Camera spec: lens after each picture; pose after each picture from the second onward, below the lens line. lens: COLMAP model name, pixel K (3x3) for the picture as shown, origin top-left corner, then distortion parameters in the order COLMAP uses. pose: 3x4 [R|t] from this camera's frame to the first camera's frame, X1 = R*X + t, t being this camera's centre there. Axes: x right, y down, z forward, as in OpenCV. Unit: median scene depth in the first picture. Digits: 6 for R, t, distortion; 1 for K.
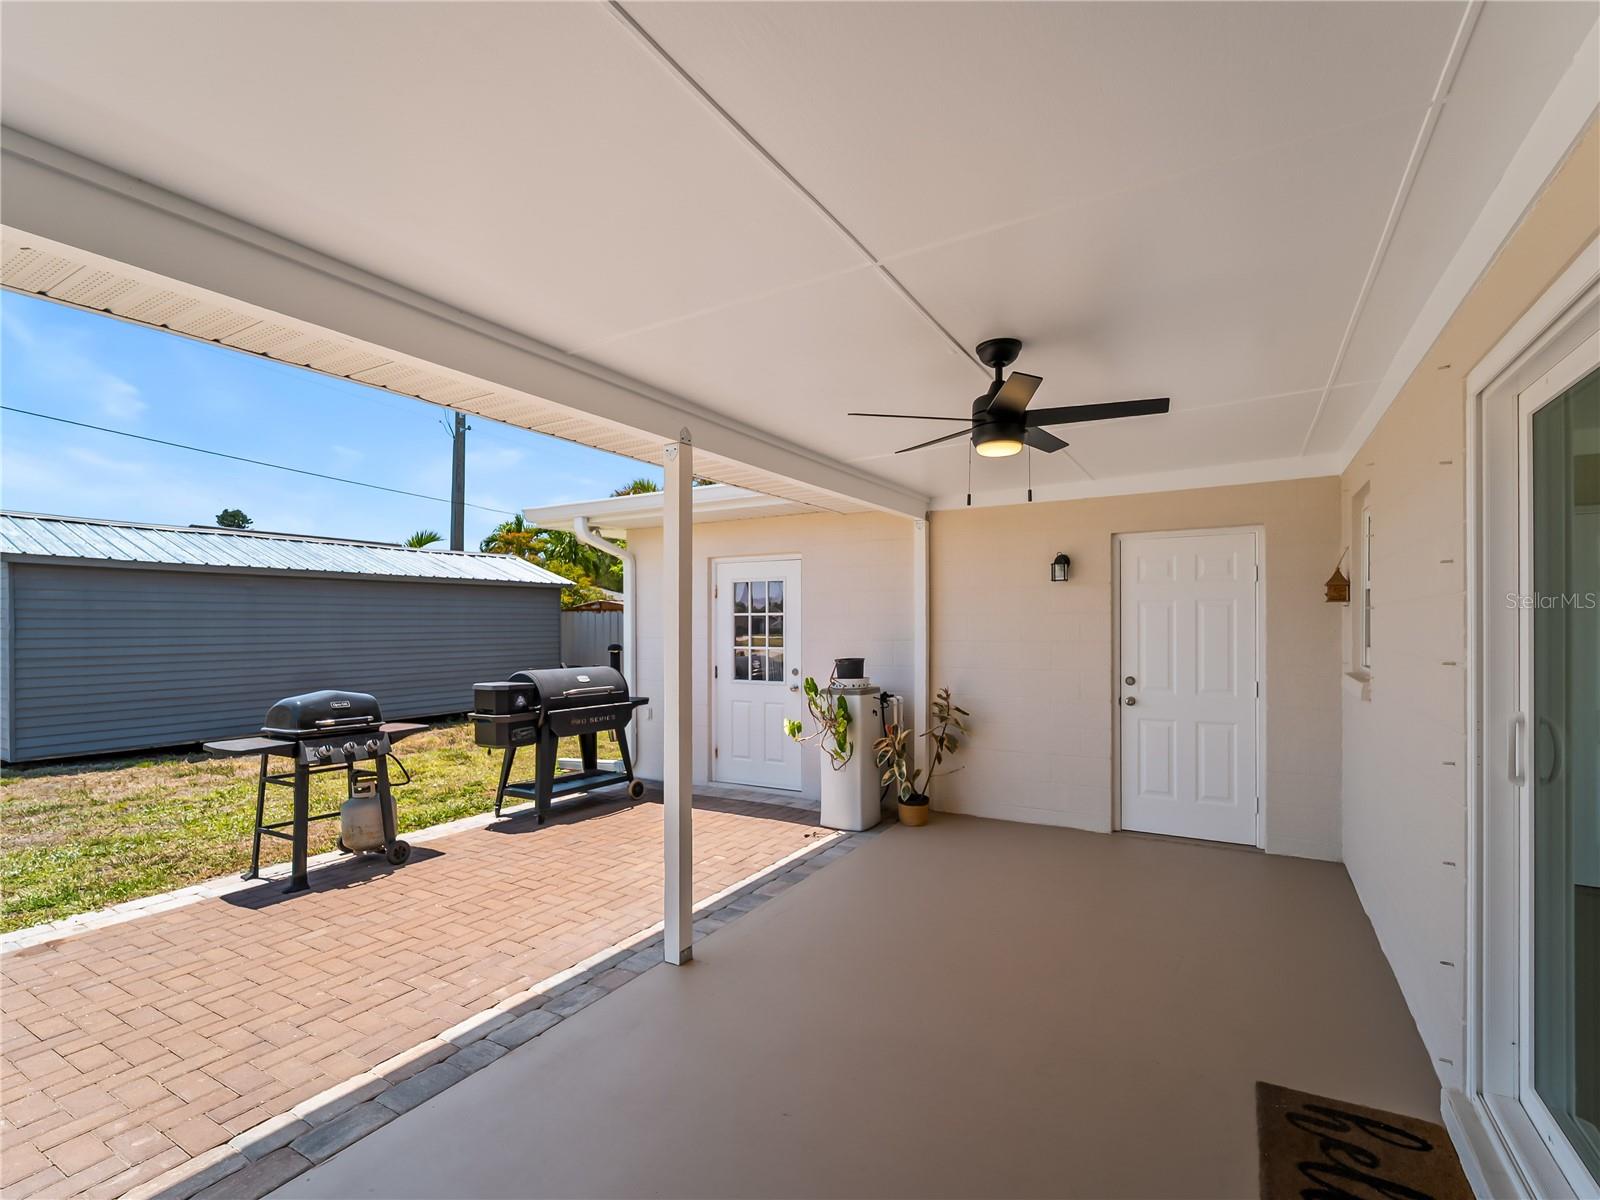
lens RADIAL K [[742.9, 0, 789.2], [0, 742.9, 626.4], [0, 0, 1]] dist [-0.000504, -0.000982]
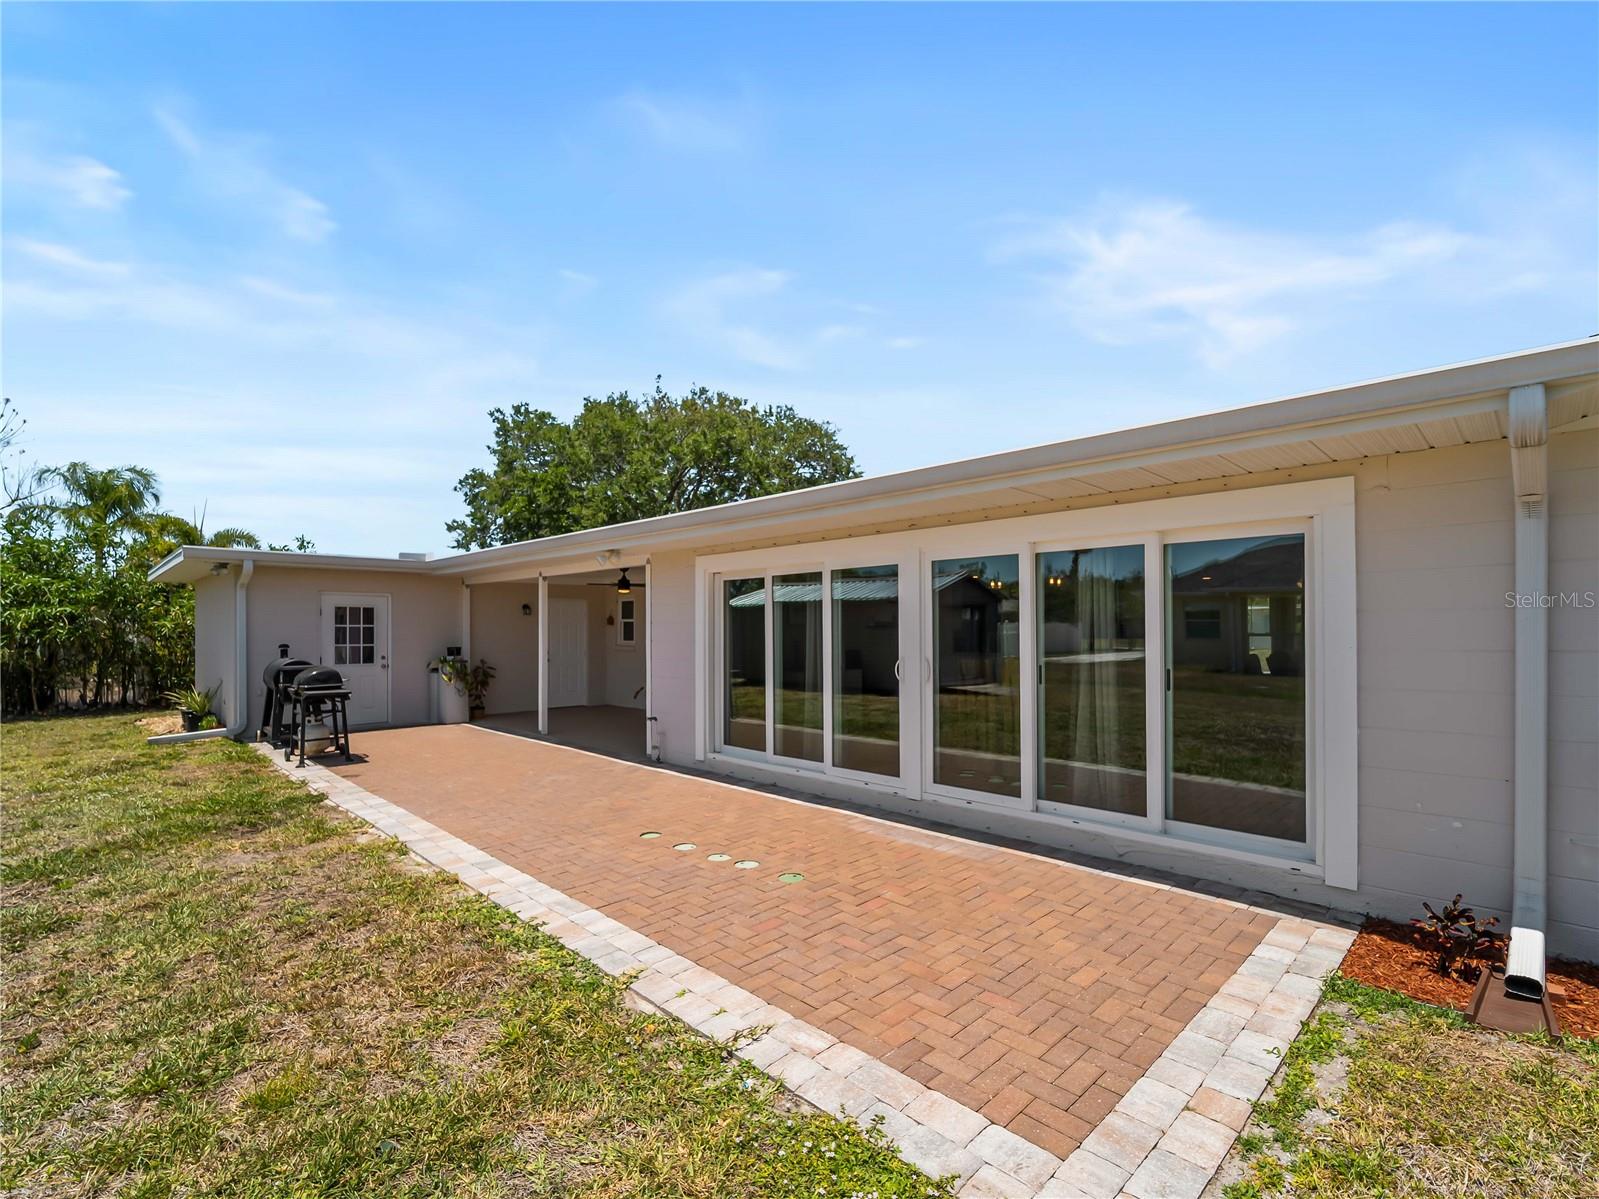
lens RADIAL K [[742.4, 0, 813.4], [0, 742.4, 615.3], [0, 0, 1]] dist [-0.000504, -0.000982]
pose [[0.255961, 0.018952, 0.966501, -1.902524], [0.001314, 0.999800, -0.019953, -0.006606], [-0.966686, 0.006377, 0.255885, -0.626610]]
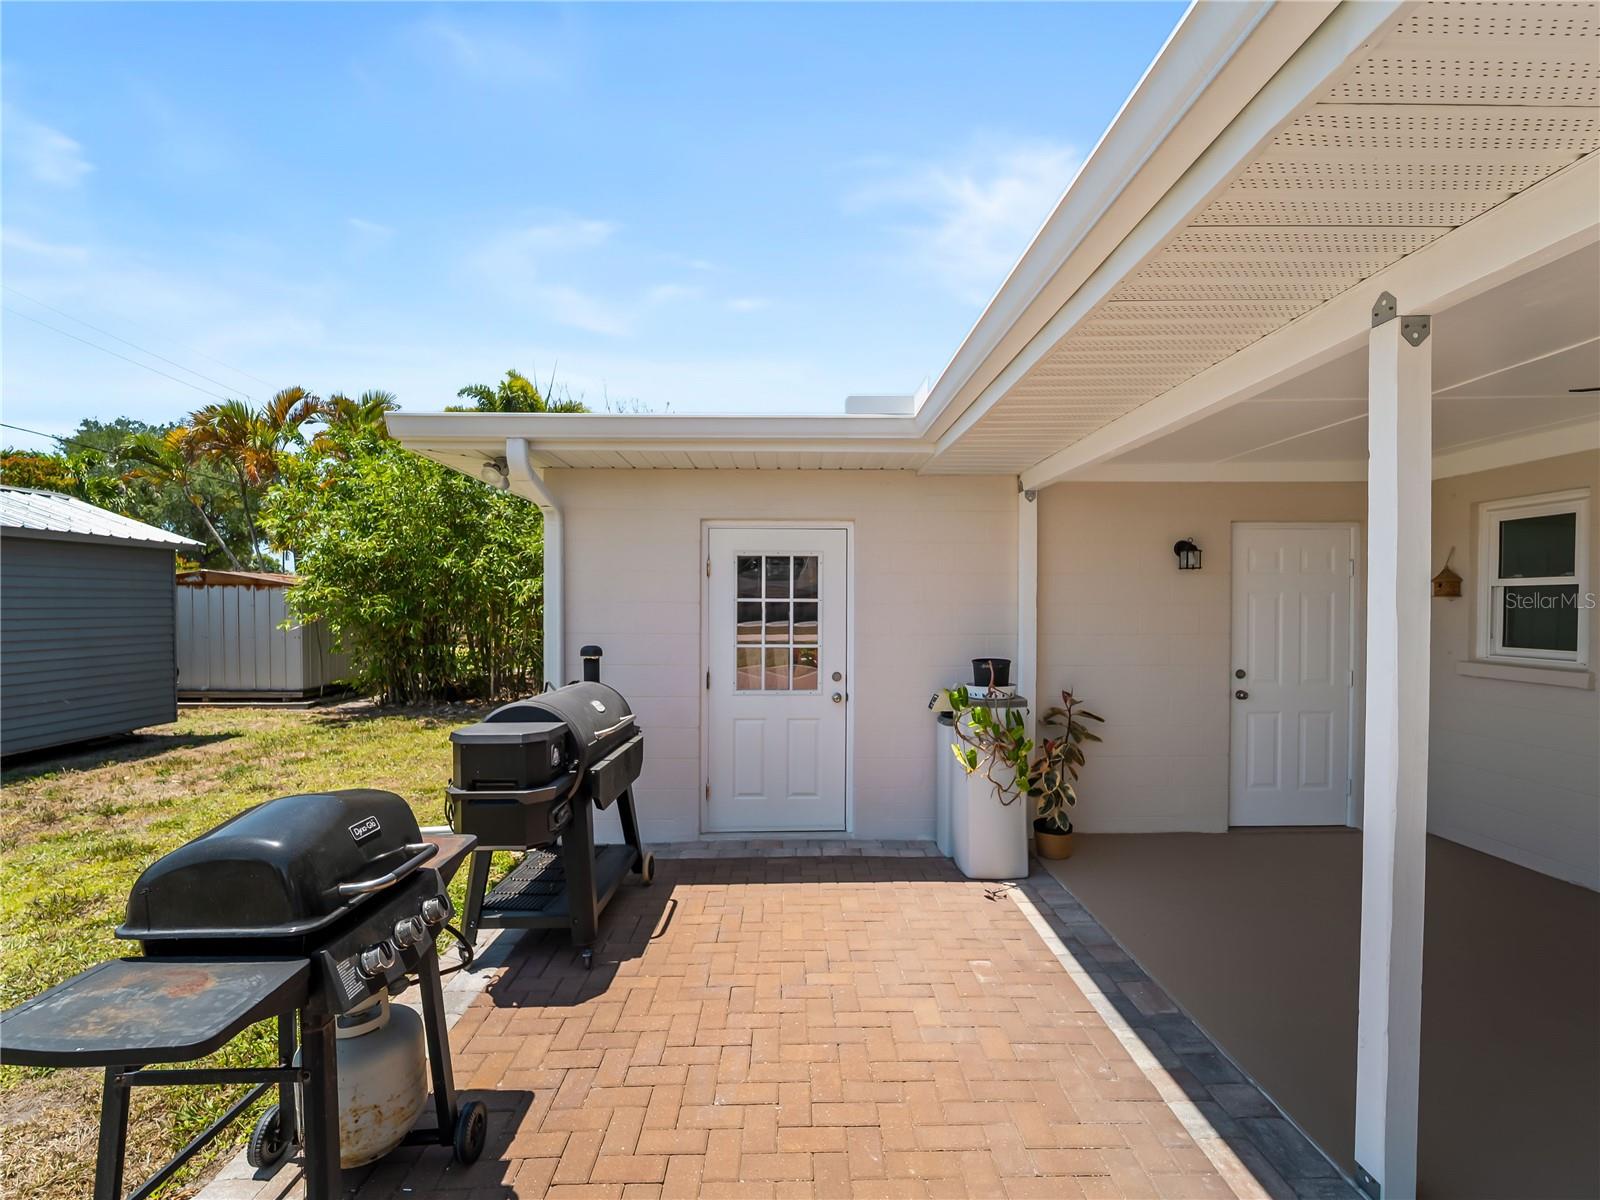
lens RADIAL K [[742.9, 0, 805.2], [0, 742.9, 630.0], [0, 0, 1]] dist [-0.000504, -0.000982]
pose [[0.848304, -0.013509, 0.529337, -0.540016], [-0.003441, 0.999513, 0.031021, -0.012568], [-0.529499, -0.028137, 0.847844, 0.477759]]
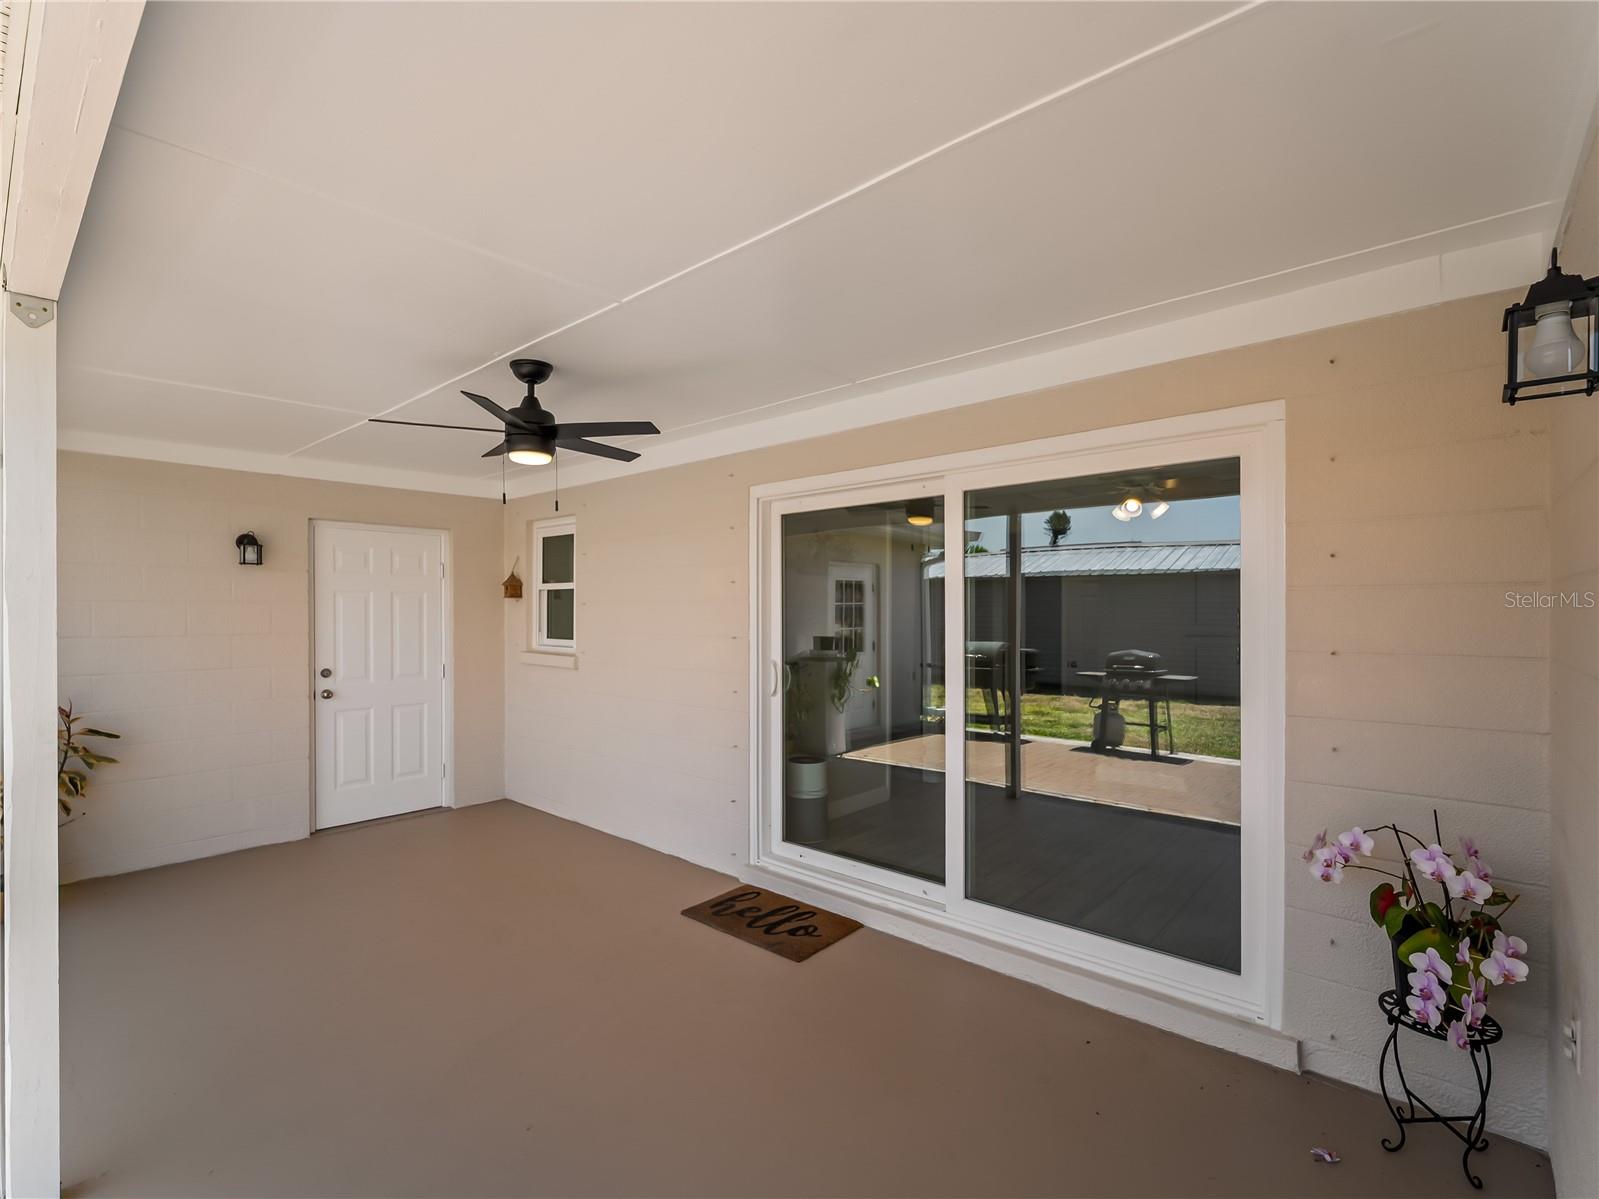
lens RADIAL K [[742.4, 0, 826.1], [0, 742.4, 615.5], [0, 0, 1]] dist [-0.000504, -0.000982]
pose [[0.171681, -0.000175, 0.985153, -0.378588], [-0.002675, 0.999996, 0.000643, -0.003832], [-0.985149, -0.002745, 0.171680, 0.194960]]
